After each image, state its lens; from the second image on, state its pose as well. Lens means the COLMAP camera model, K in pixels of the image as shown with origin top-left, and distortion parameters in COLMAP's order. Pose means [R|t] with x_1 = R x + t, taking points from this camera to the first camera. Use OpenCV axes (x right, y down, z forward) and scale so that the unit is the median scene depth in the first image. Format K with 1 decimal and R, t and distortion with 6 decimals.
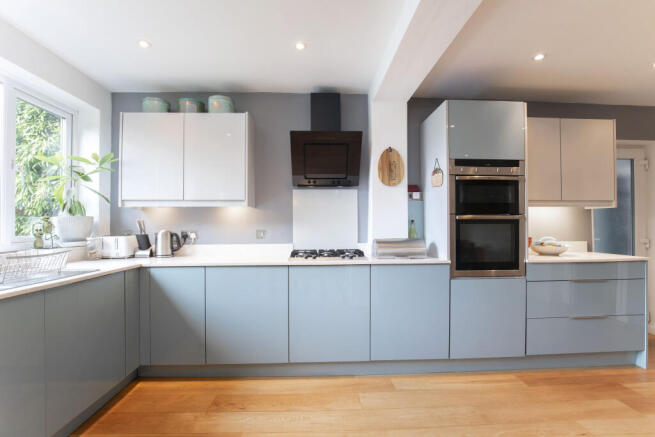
lens RADIAL K [[299.7, 0, 326.5], [0, 299.7, 222.2], [0, 0, 1]] dist [-0.038760, 0.006950]
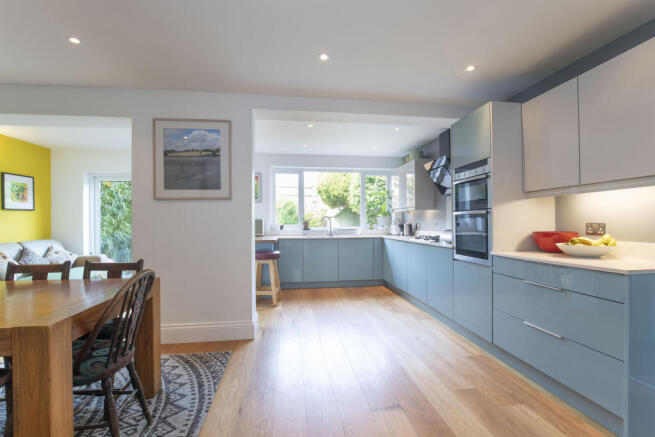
lens RADIAL K [[299.7, 0, 329.5], [0, 299.7, 224.2], [0, 0, 1]] dist [-0.038760, 0.006950]
pose [[0.103252, 0.008882, -0.994616, 1.663731], [0.014684, 0.999838, 0.010453, 0.009684], [0.994547, -0.015684, 0.103105, 0.315865]]
